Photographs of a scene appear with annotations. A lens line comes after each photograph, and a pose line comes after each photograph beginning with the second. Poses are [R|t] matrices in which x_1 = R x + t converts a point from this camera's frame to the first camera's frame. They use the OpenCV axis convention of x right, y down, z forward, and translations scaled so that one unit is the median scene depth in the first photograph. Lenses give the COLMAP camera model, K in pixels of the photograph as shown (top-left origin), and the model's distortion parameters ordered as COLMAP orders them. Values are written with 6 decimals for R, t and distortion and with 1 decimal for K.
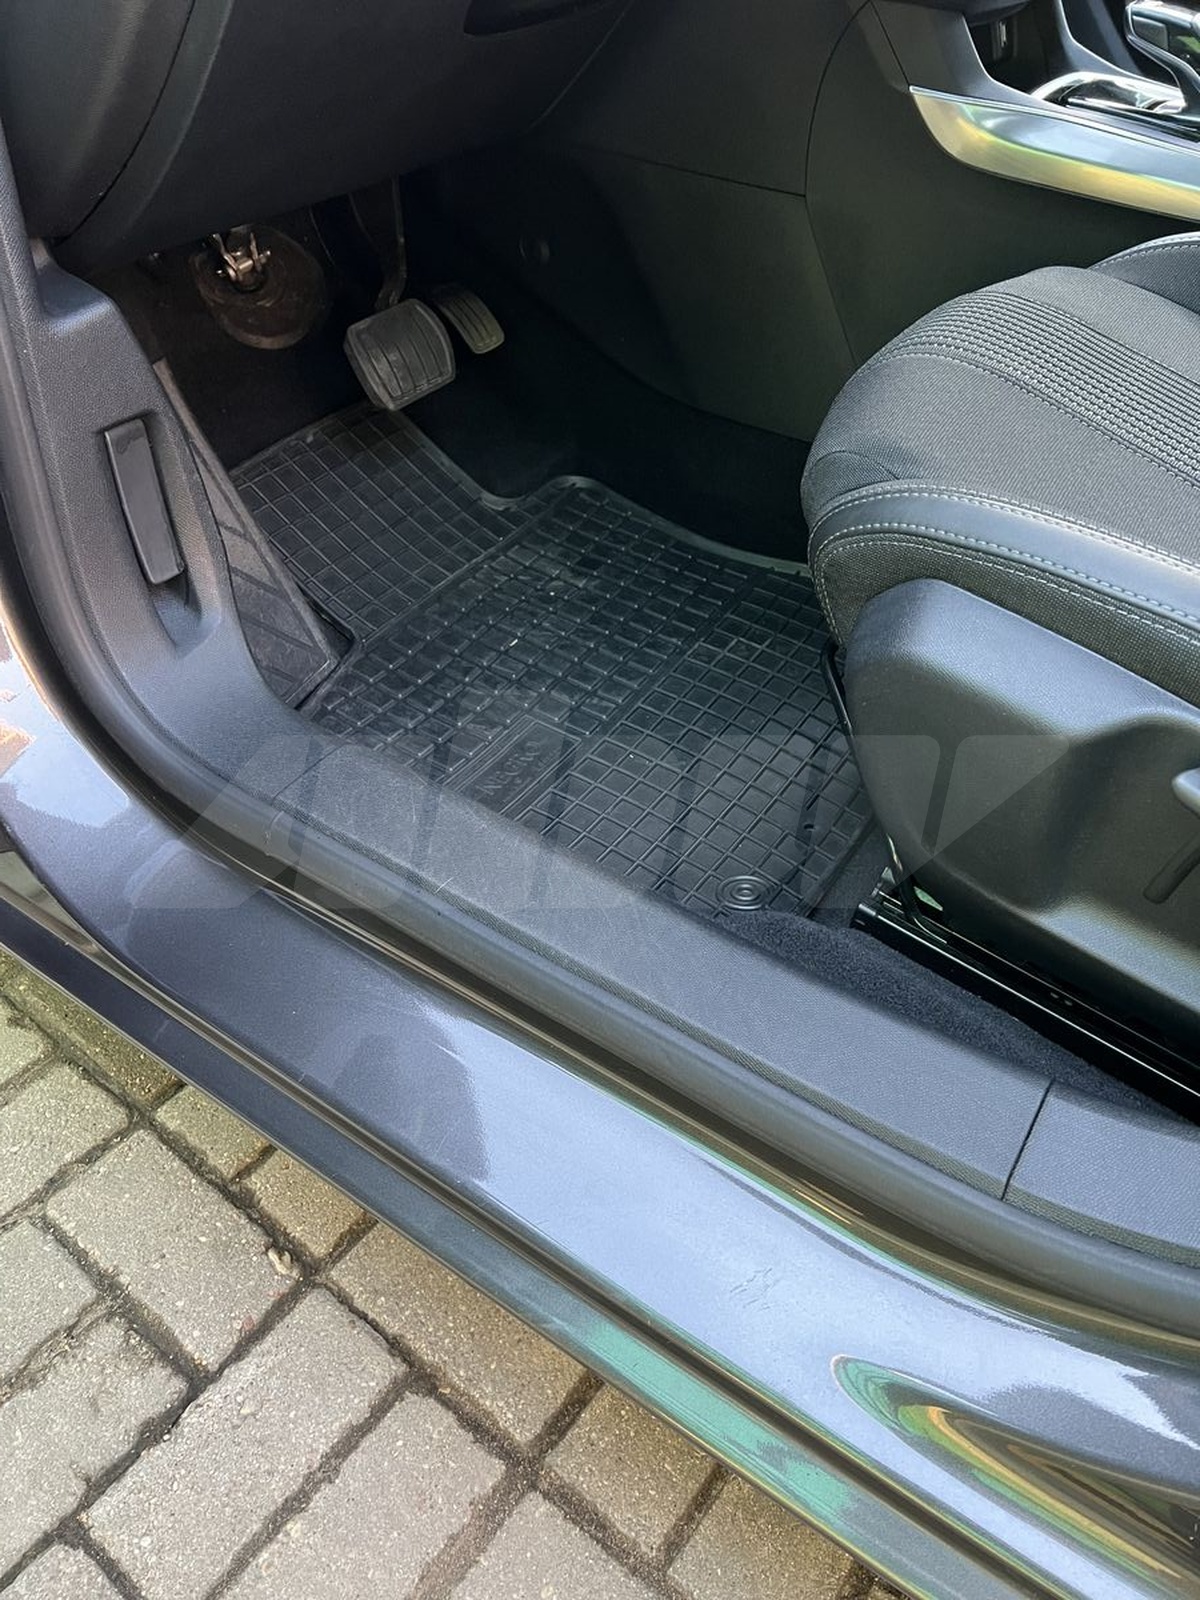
lens RADIAL K [[1278.0, 0, 648.5], [0, 1278.0, 803.2], [0, 0, 1]] dist [0.078461, -0.110574]
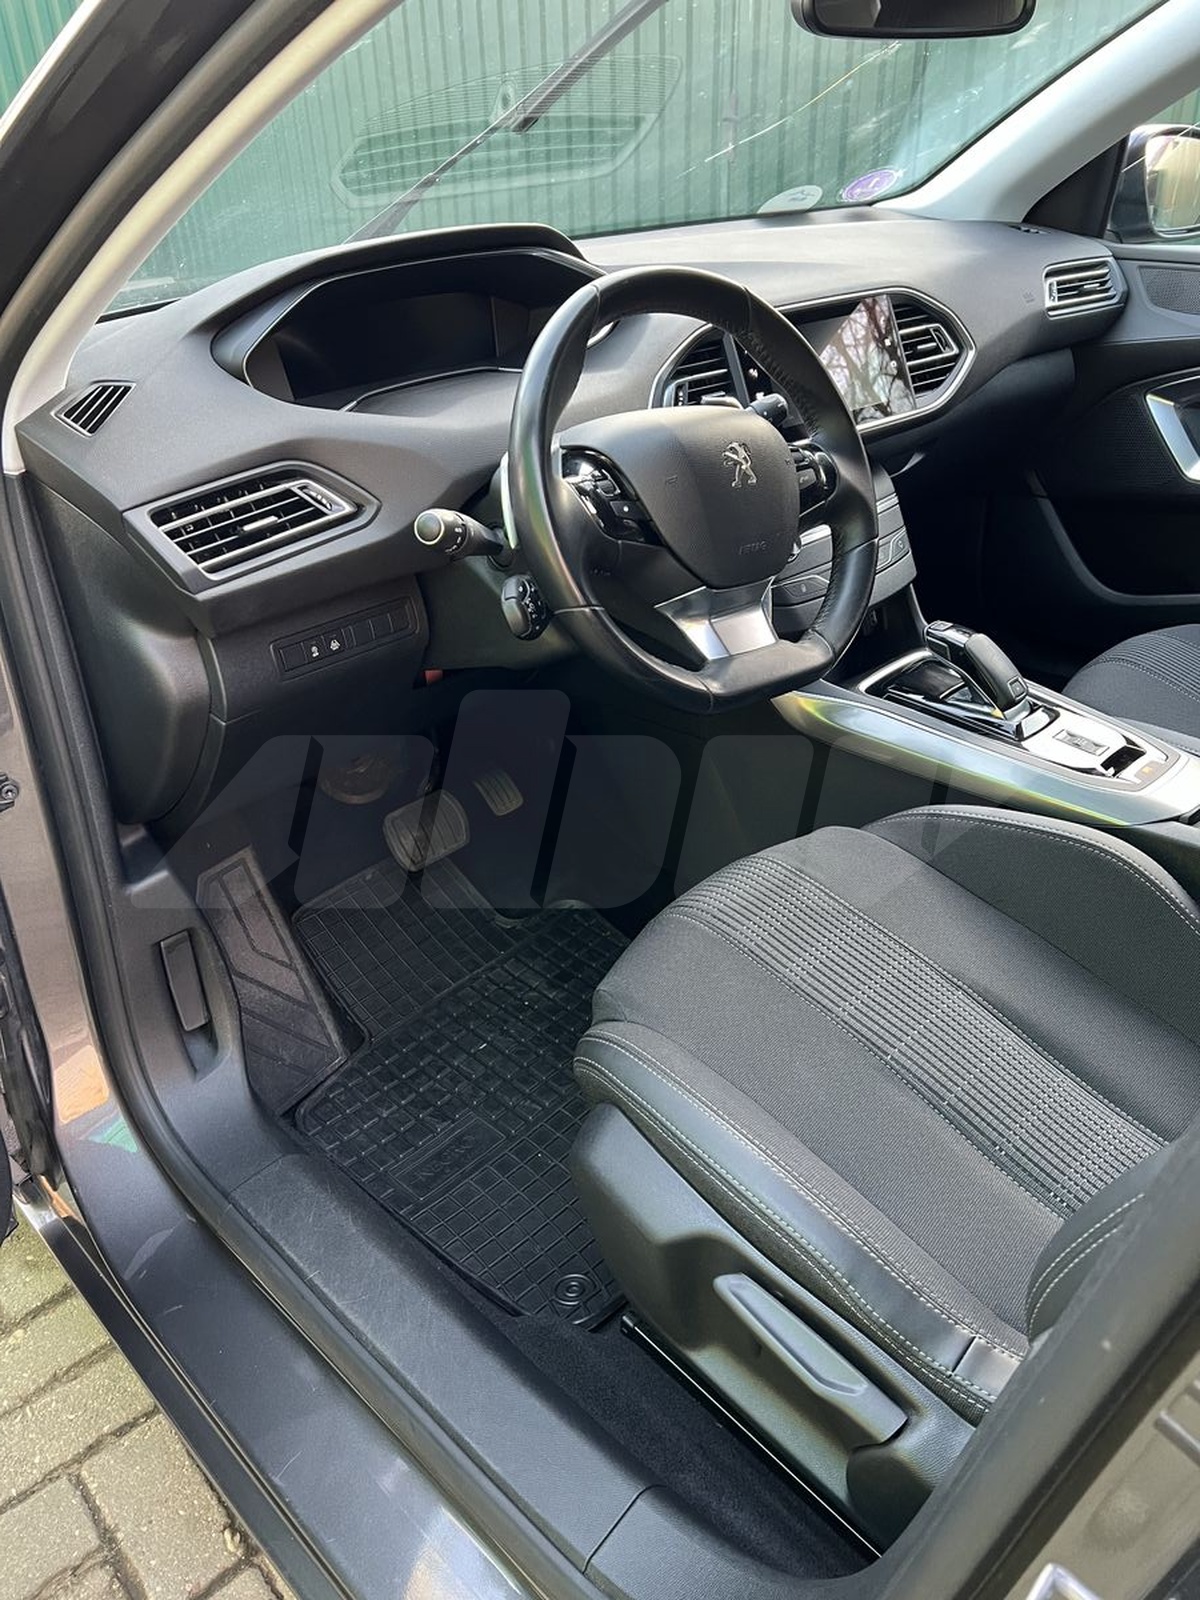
lens RADIAL K [[1215.2, 0, 600.0], [0, 1215.2, 800.0], [0, 0, 1]] dist [0.051389, -0.079584]
pose [[0.979281, 0.032097, -0.199945, 0.277699], [-0.074115, 0.975662, -0.206375, -0.134582], [0.188455, 0.216918, 0.957826, -0.249643]]
